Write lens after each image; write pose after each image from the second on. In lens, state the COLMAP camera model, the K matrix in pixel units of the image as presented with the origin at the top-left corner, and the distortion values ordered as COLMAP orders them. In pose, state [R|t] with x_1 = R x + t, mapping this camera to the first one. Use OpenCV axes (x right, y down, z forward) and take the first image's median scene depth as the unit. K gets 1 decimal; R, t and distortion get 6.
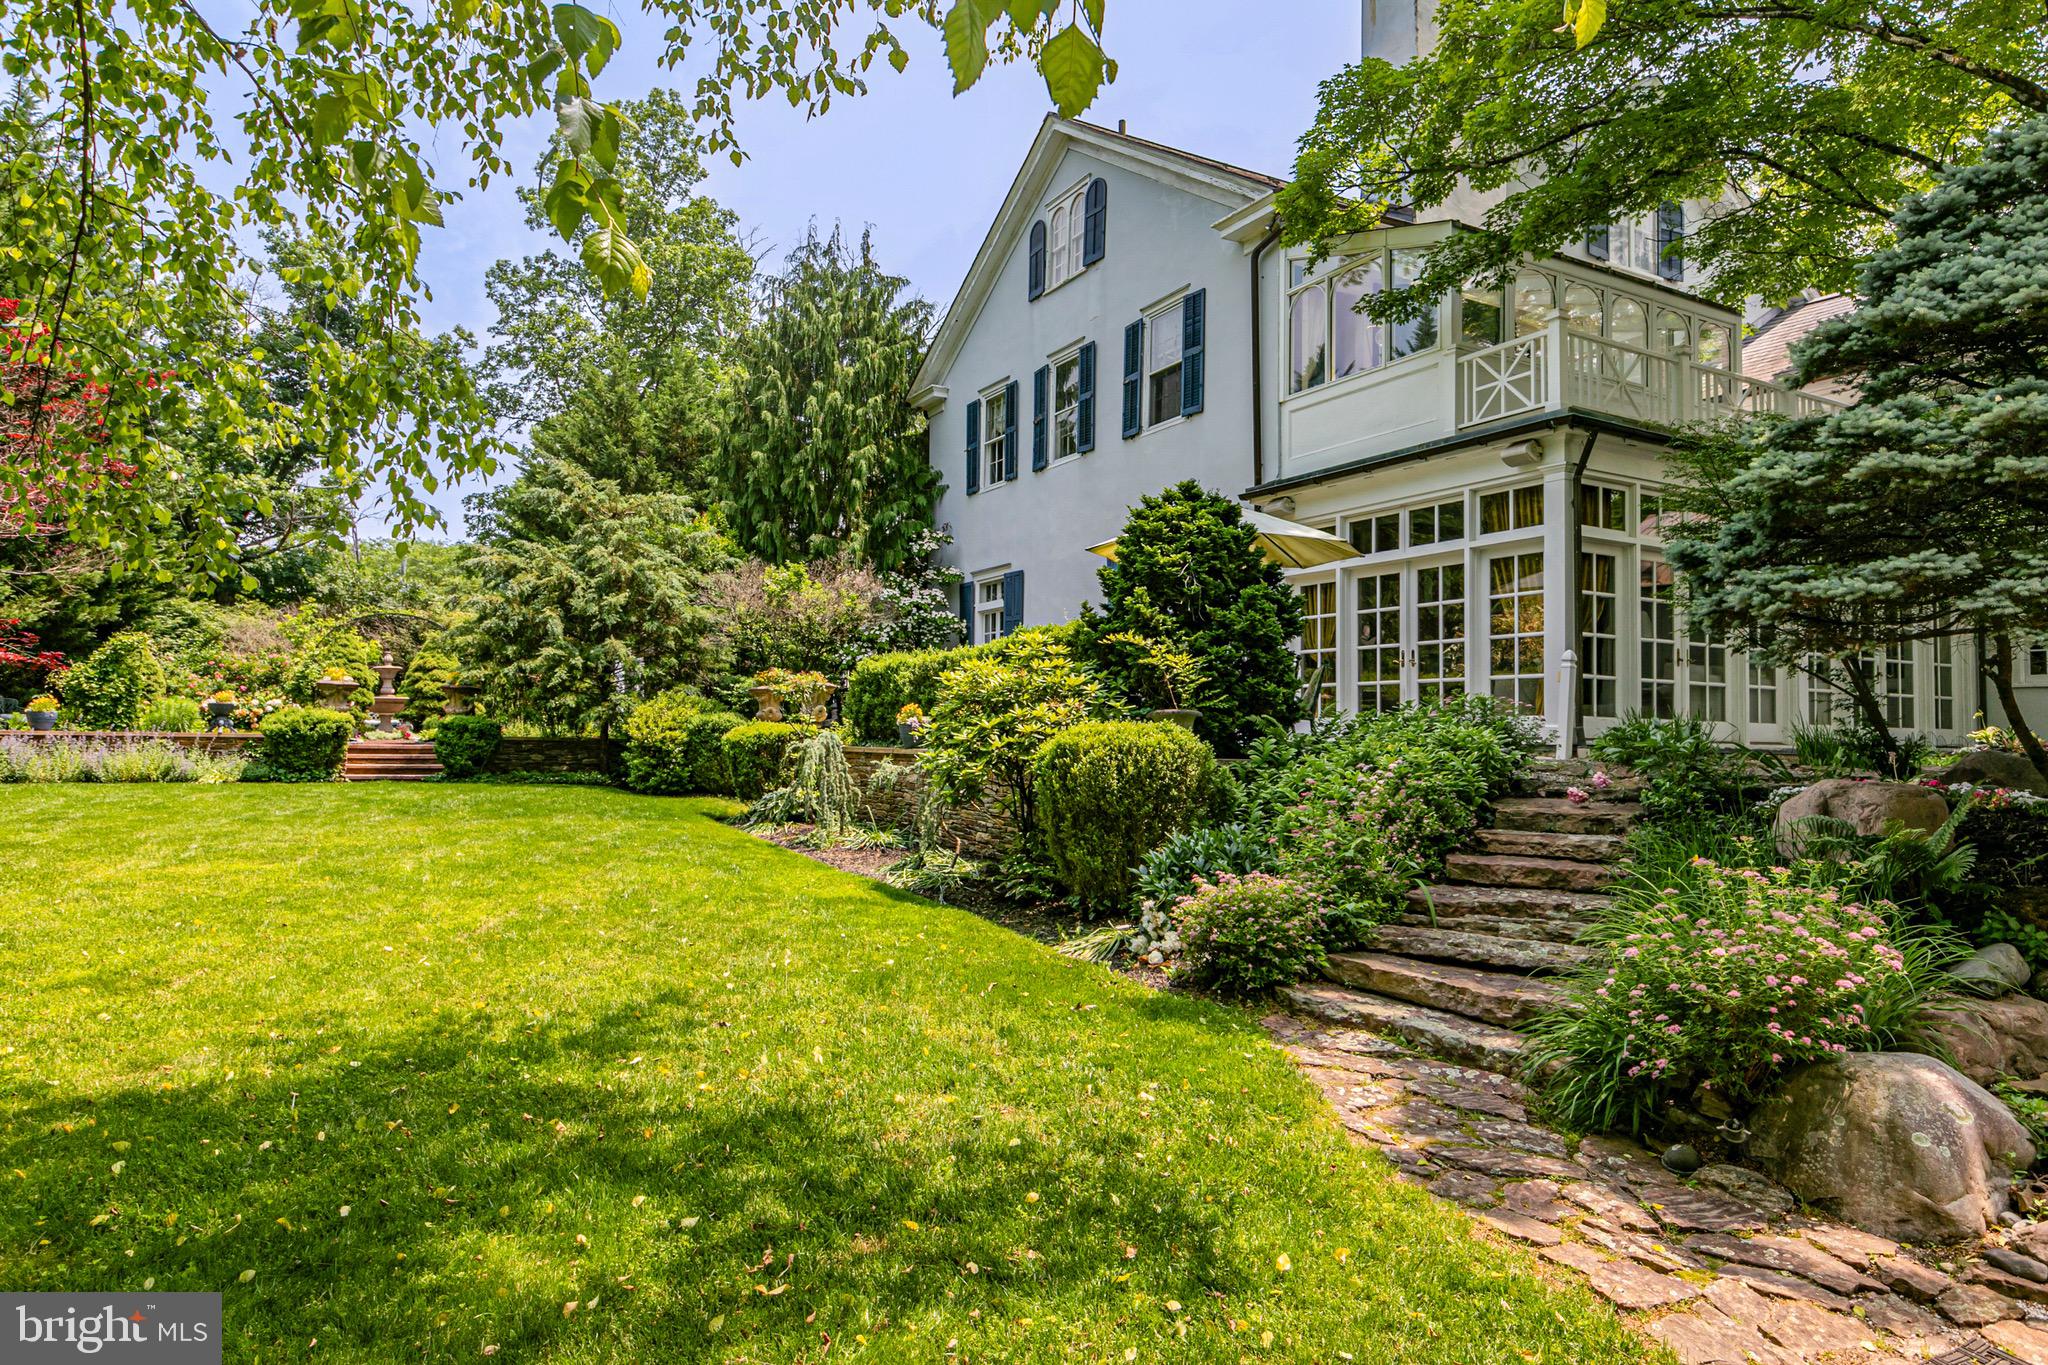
lens RADIAL K [[1213.7, 0, 1023.4], [0, 1213.7, 687.8], [0, 0, 1]] dist [-0.005756, -0.000339]
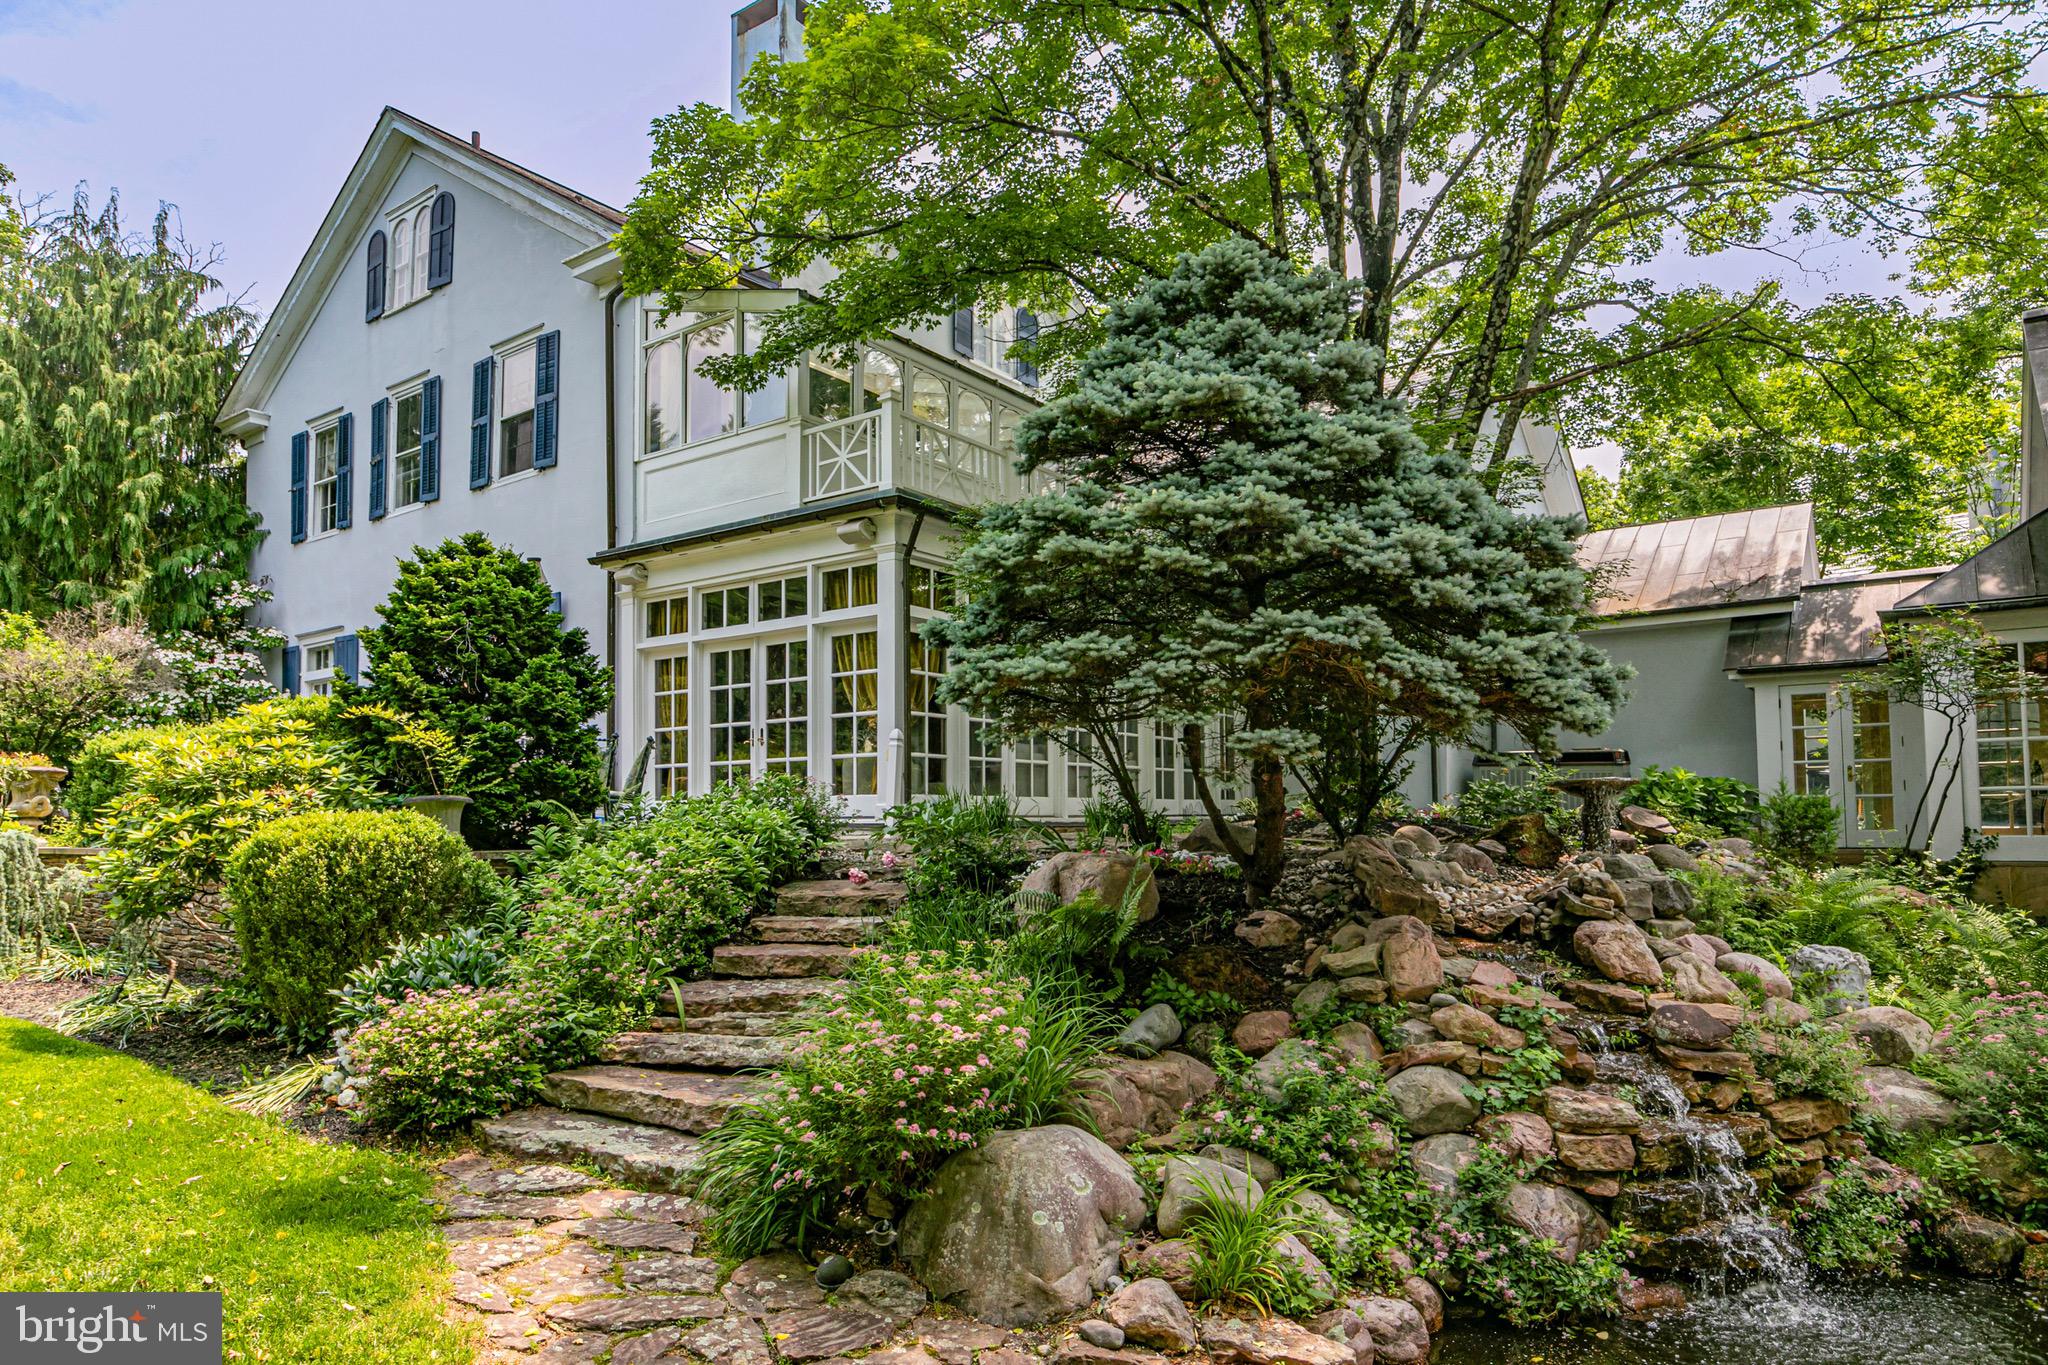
lens RADIAL K [[1213.7, 0, 1033.7], [0, 1213.7, 767.9], [0, 0, 1]] dist [-0.005756, -0.000339]
pose [[0.906475, -0.008628, 0.422170, 0.113764], [0.008633, 0.999961, 0.001902, 0.000362], [-0.422170, 0.001920, 0.906514, 0.033918]]
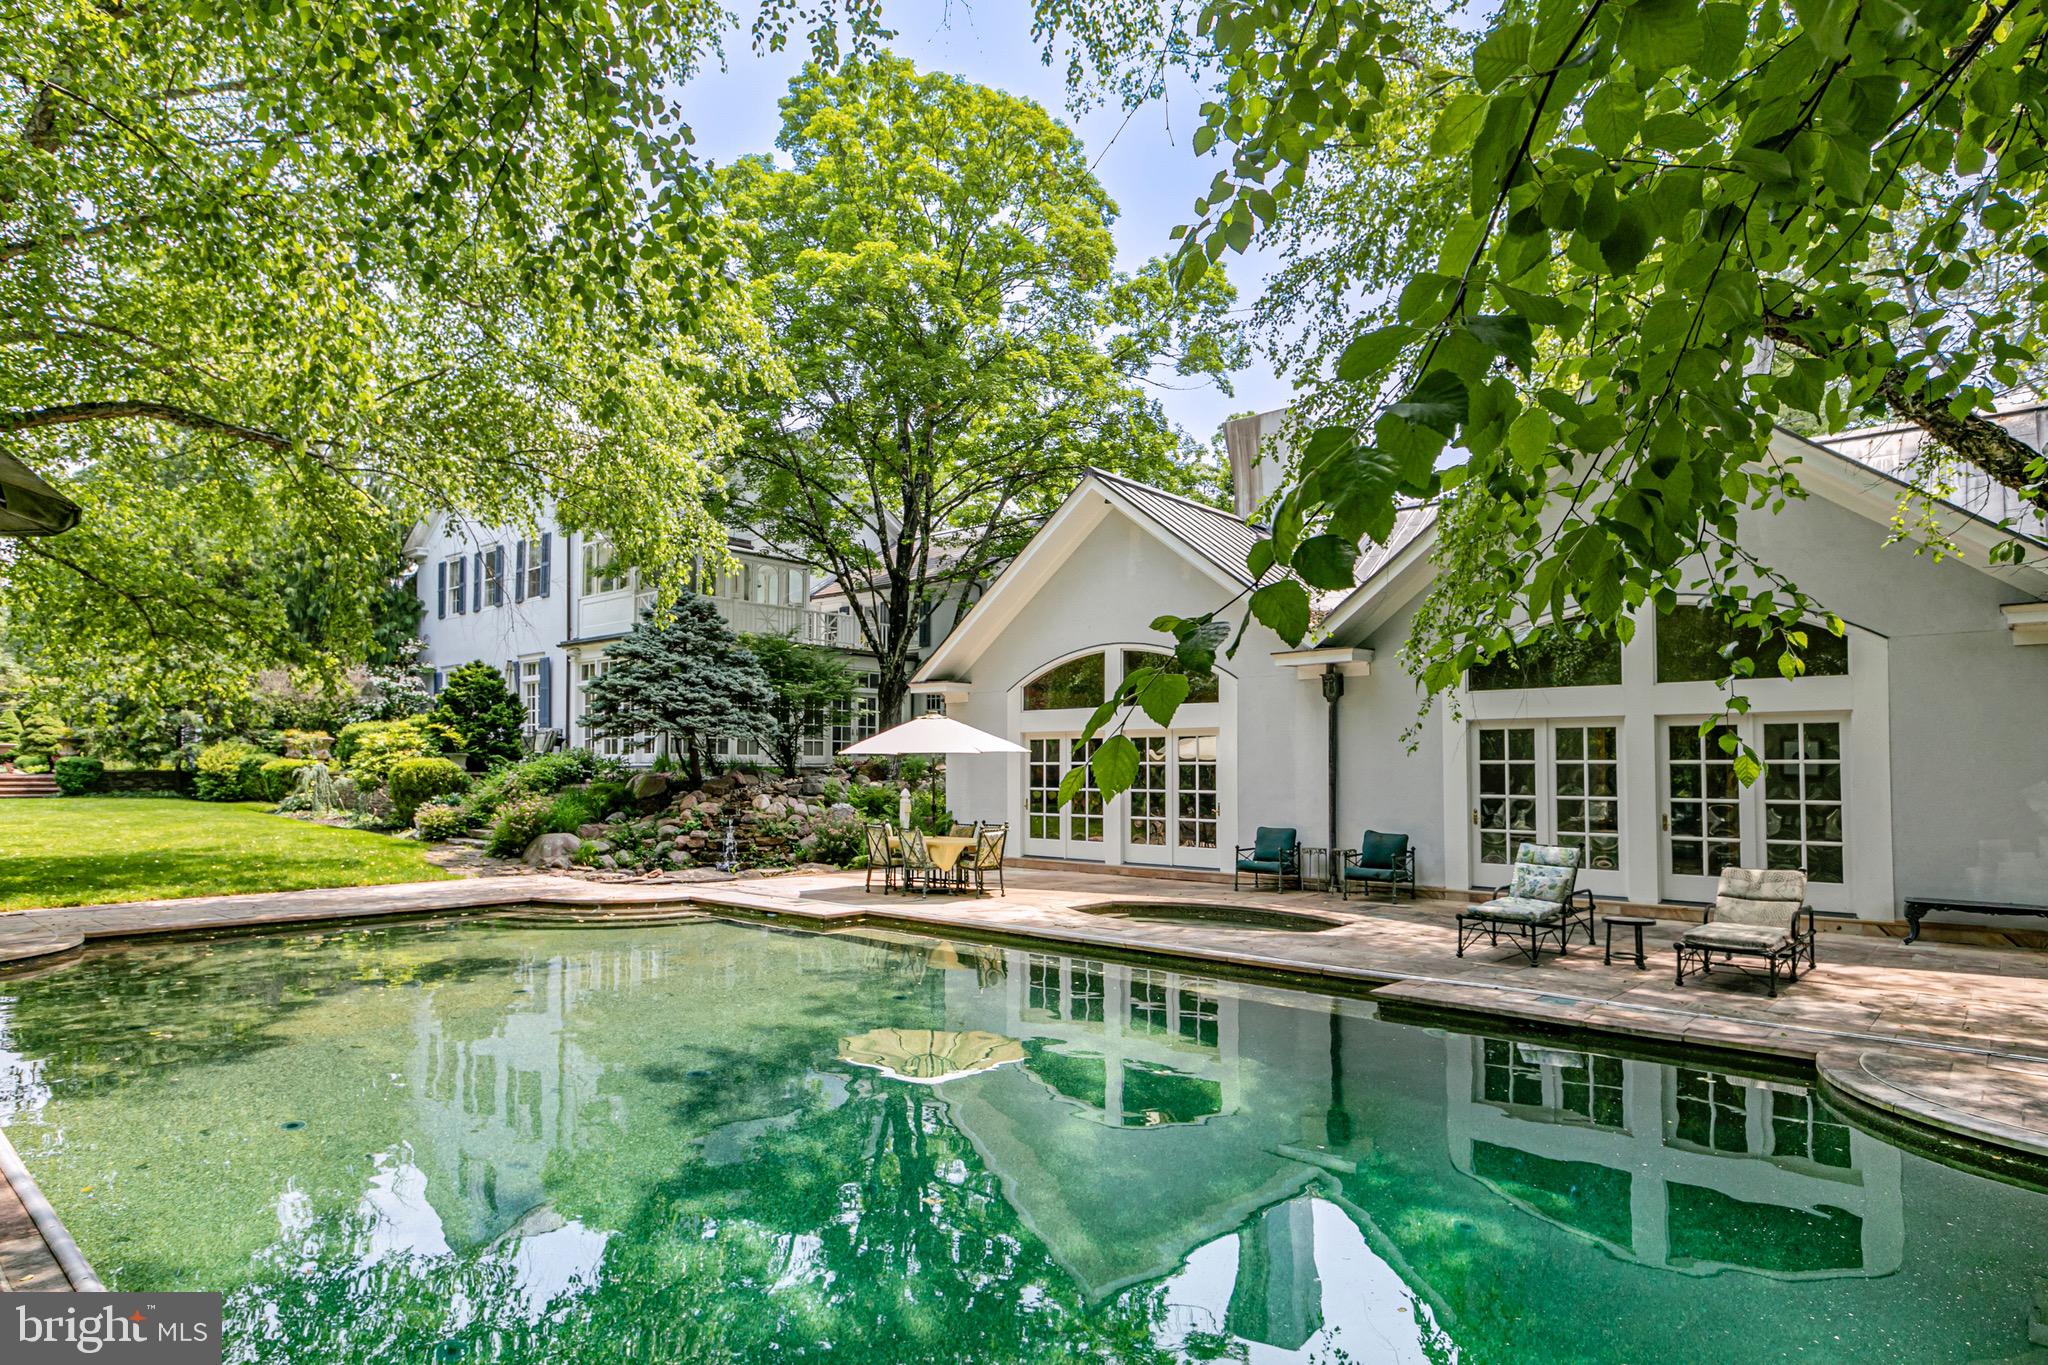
lens RADIAL K [[1238.0, 0, 1103.8], [0, 1238.0, 733.0], [0, 0, 1]] dist [0.001028, -0.002281]
pose [[0.943250, -0.003687, 0.332063, 0.433300], [-0.000572, 0.999919, 0.012727, -0.047147], [-0.332083, -0.012195, 0.943171, -1.547565]]
